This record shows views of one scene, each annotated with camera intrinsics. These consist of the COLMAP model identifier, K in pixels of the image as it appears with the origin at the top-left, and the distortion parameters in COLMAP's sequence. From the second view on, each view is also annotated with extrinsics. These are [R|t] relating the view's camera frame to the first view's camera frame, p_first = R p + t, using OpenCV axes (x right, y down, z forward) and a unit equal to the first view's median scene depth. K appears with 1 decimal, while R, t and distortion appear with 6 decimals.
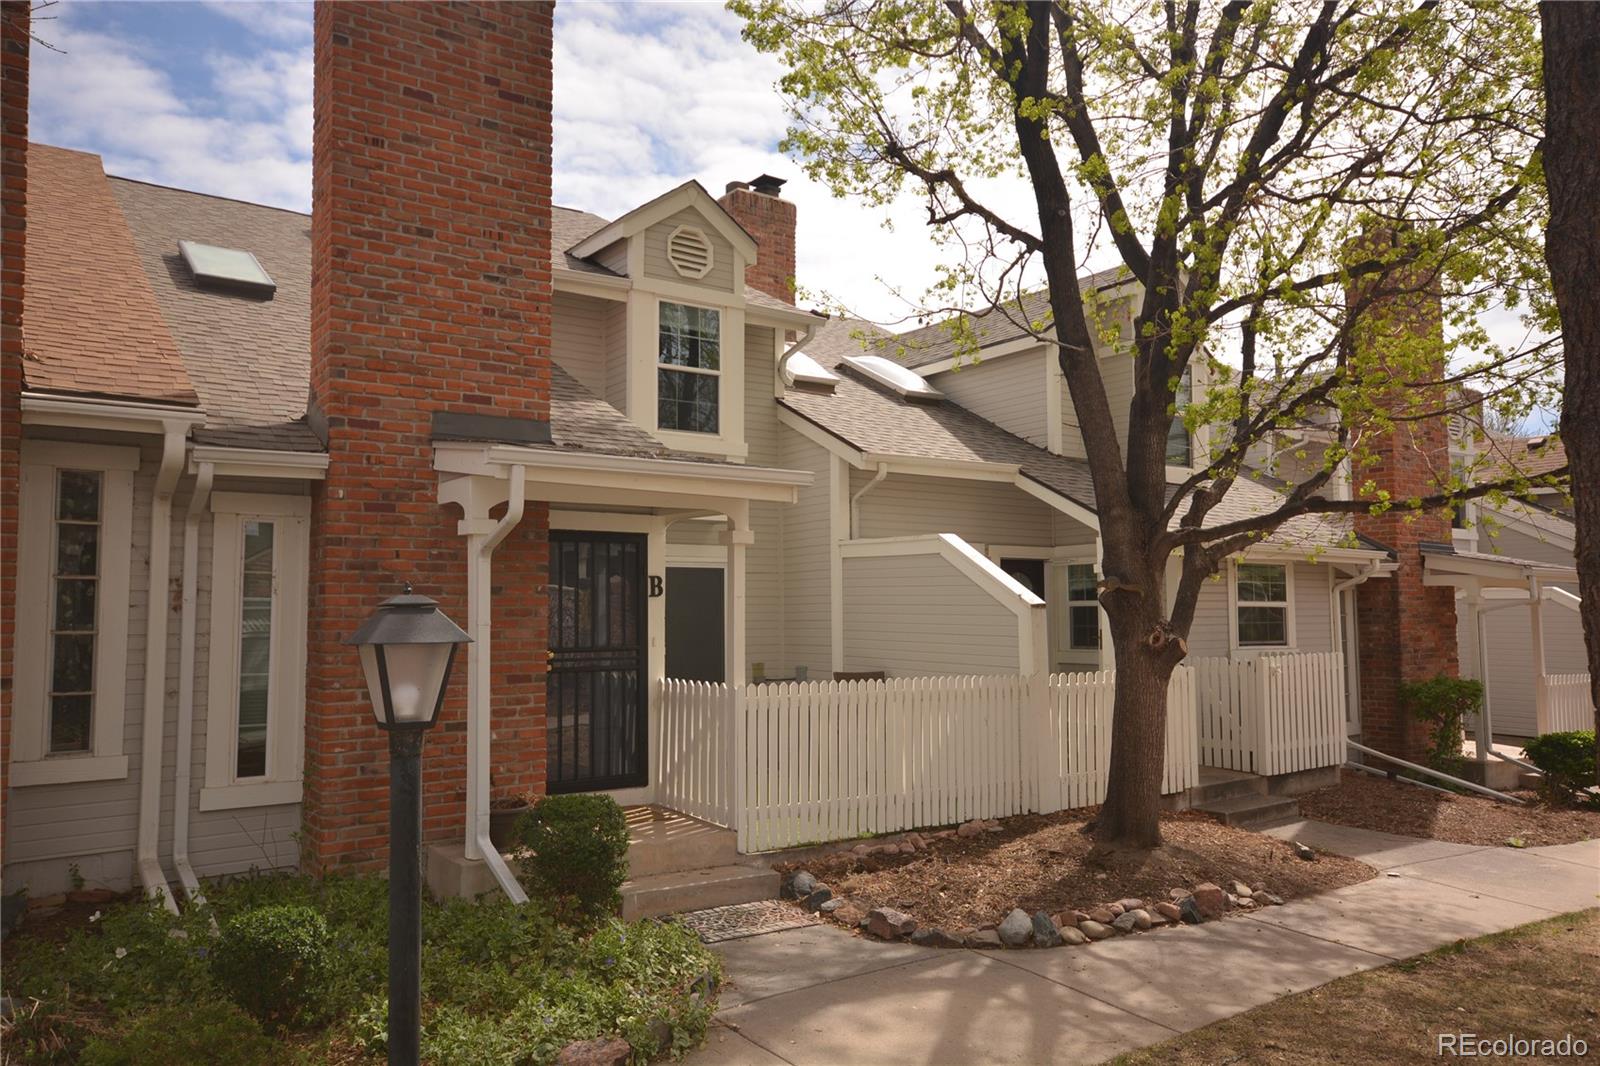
lens RADIAL K [[1075.4, 0, 800.0], [0, 1075.4, 533.0], [0, 0, 1]] dist [-0.001204, 0.000559]
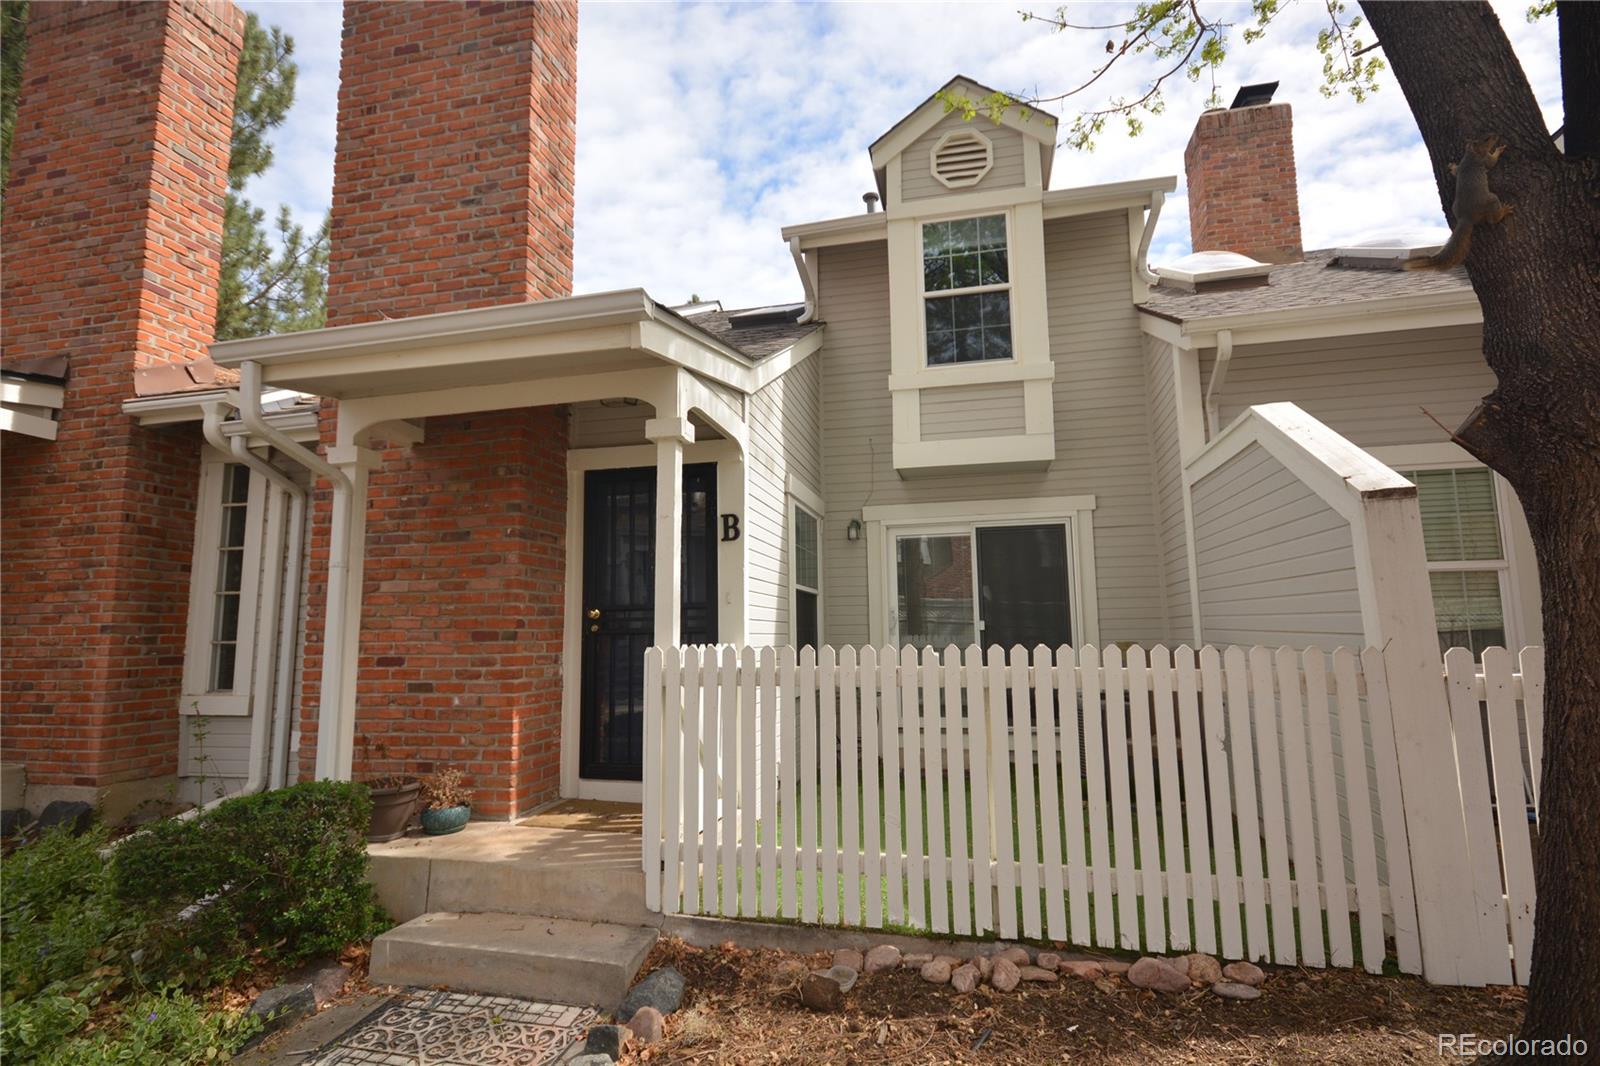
lens RADIAL K [[775.1, 0, 800.0], [0, 775.1, 533.0], [0, 0, 1]] dist [0.006487, -0.000453]
pose [[0.674495, -0.099685, -0.731518, 0.342452], [0.067422, 0.995019, -0.073426, 0.107014], [0.735194, 0.000205, 0.677857, 0.704882]]
